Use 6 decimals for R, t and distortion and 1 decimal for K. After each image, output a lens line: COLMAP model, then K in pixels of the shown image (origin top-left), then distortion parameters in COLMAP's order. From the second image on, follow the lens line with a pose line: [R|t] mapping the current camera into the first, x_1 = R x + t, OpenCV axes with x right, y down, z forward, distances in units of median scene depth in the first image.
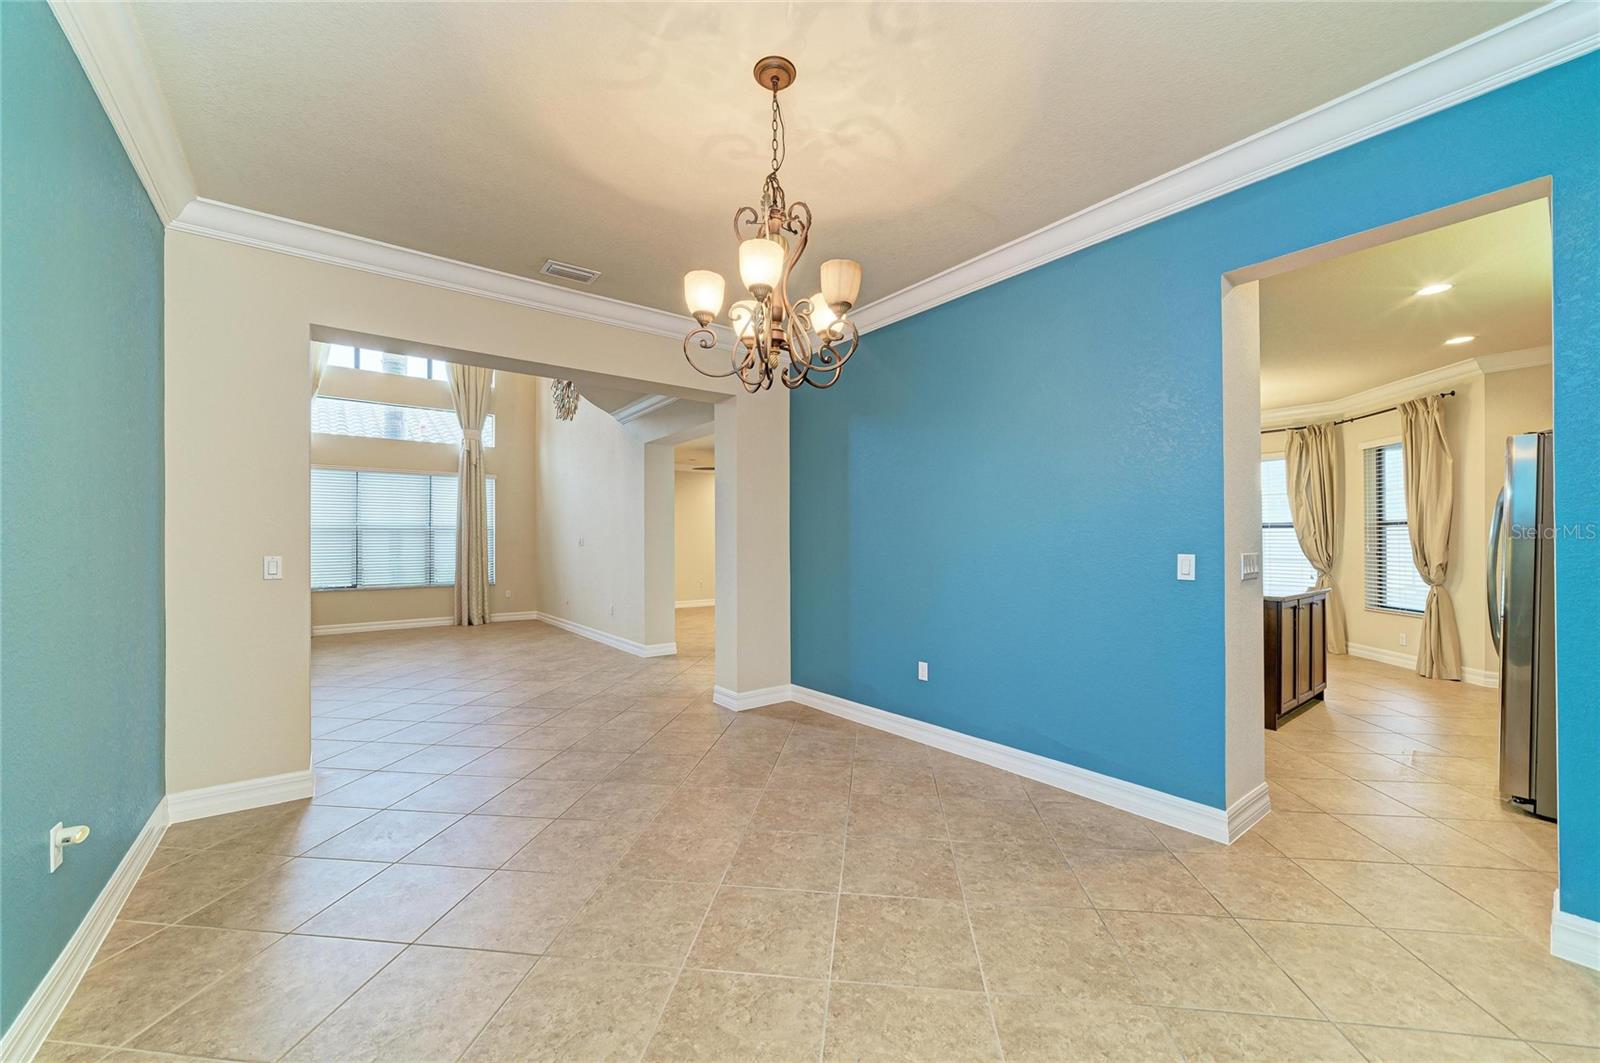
lens RADIAL K [[603.2, 0, 803.1], [0, 603.2, 534.0], [0, 0, 1]] dist [-0.014253, 0.003115]
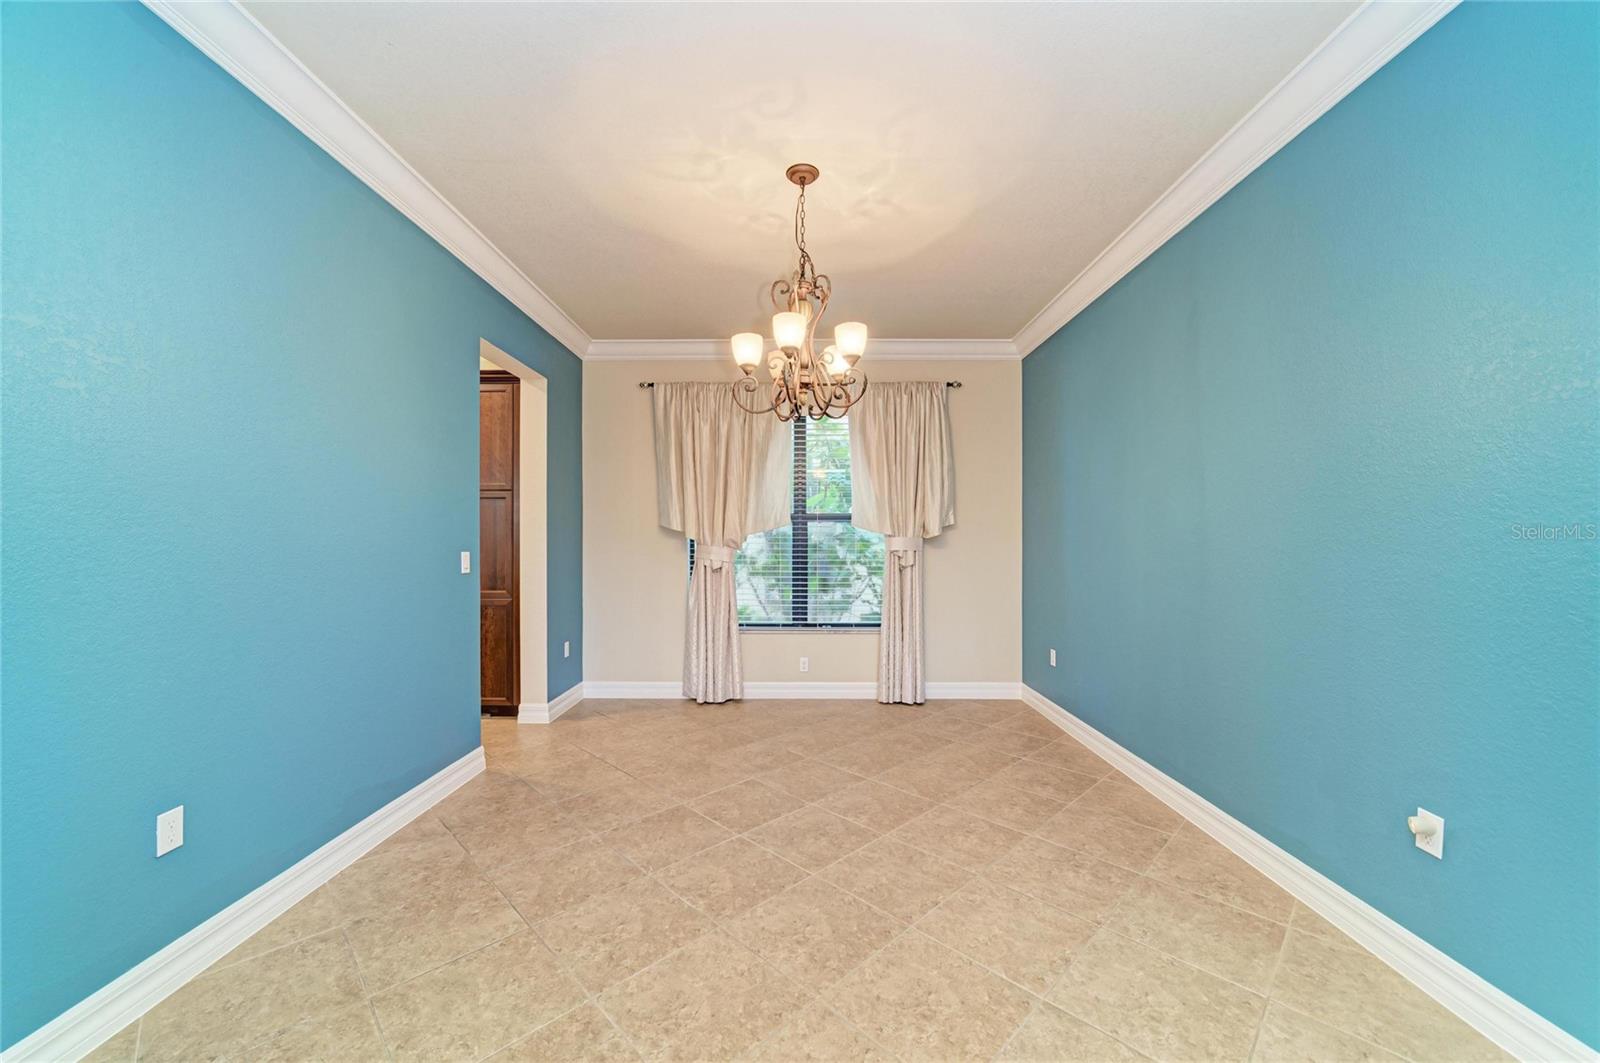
lens RADIAL K [[625.8, 0, 797.1], [0, 625.8, 532.0], [0, 0, 1]] dist [-0.014932, 0.006102]
pose [[-0.783850, 0.012312, 0.620828, -0.701258], [-0.004751, 0.999655, -0.025822, 0.024761], [-0.620932, -0.023190, -0.783521, 1.666450]]
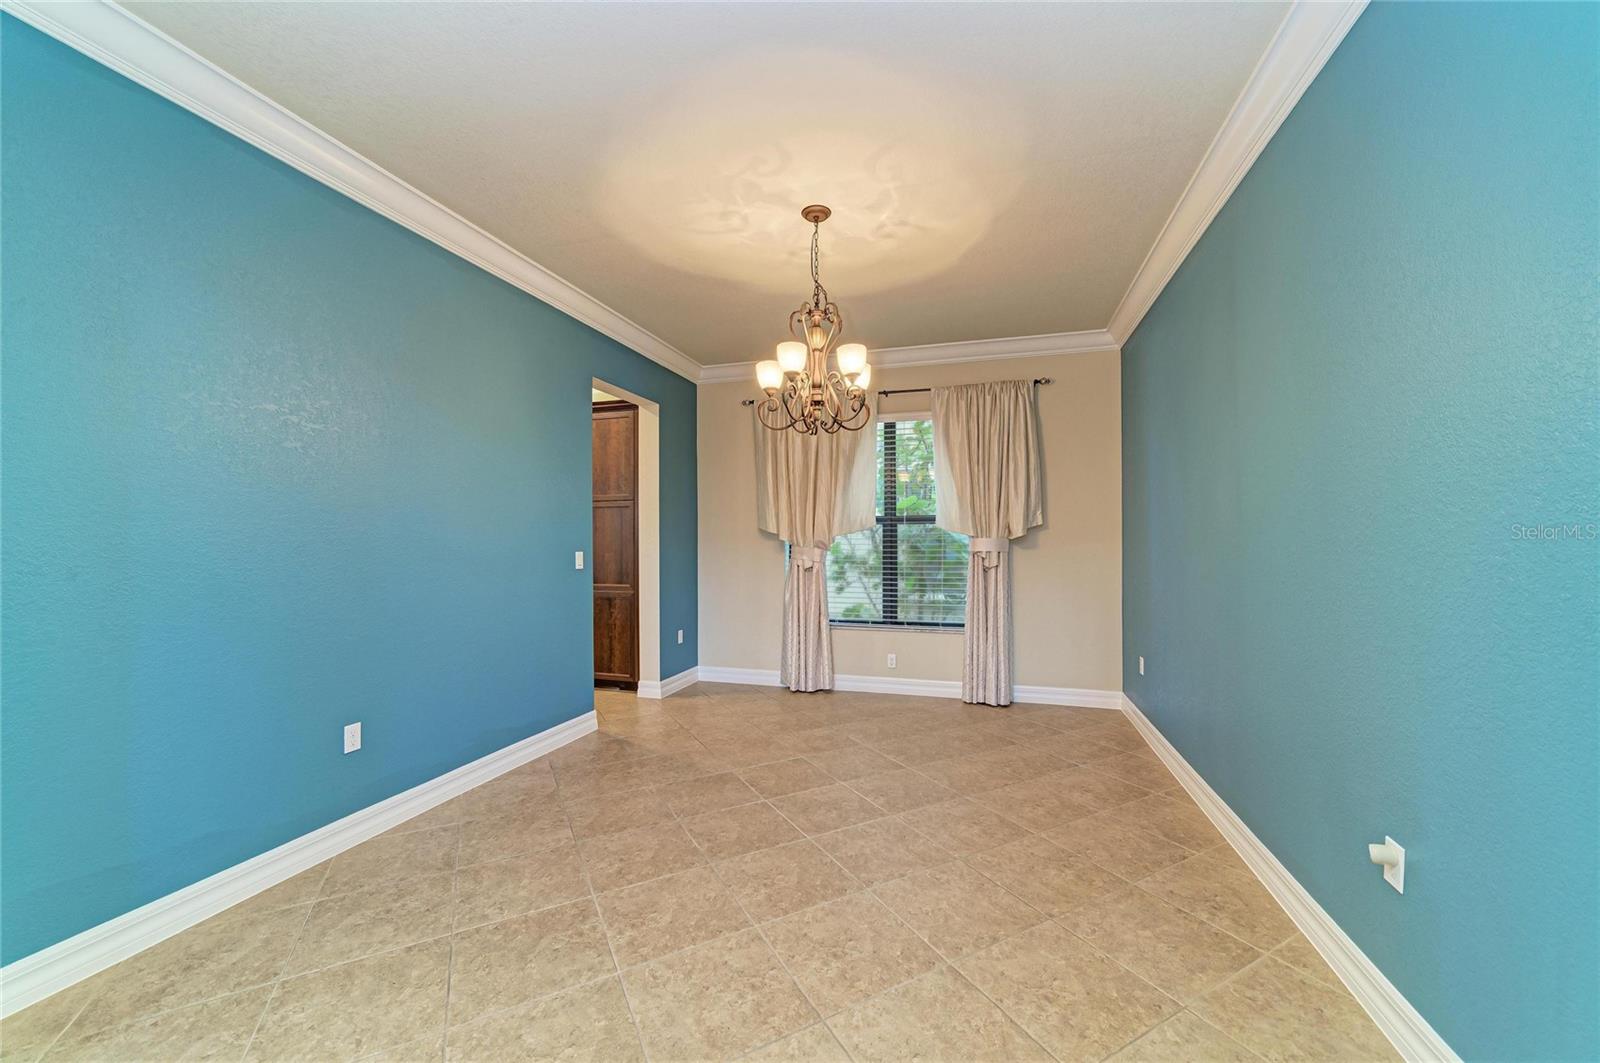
lens RADIAL K [[625.8, 0, 792.7], [0, 625.8, 532.3], [0, 0, 1]] dist [-0.014932, 0.006102]
pose [[-0.567177, 0.018023, 0.823399, -1.003105], [-0.005153, 0.999663, -0.025430, 0.023378], [-0.823580, -0.018667, -0.566893, 1.536102]]
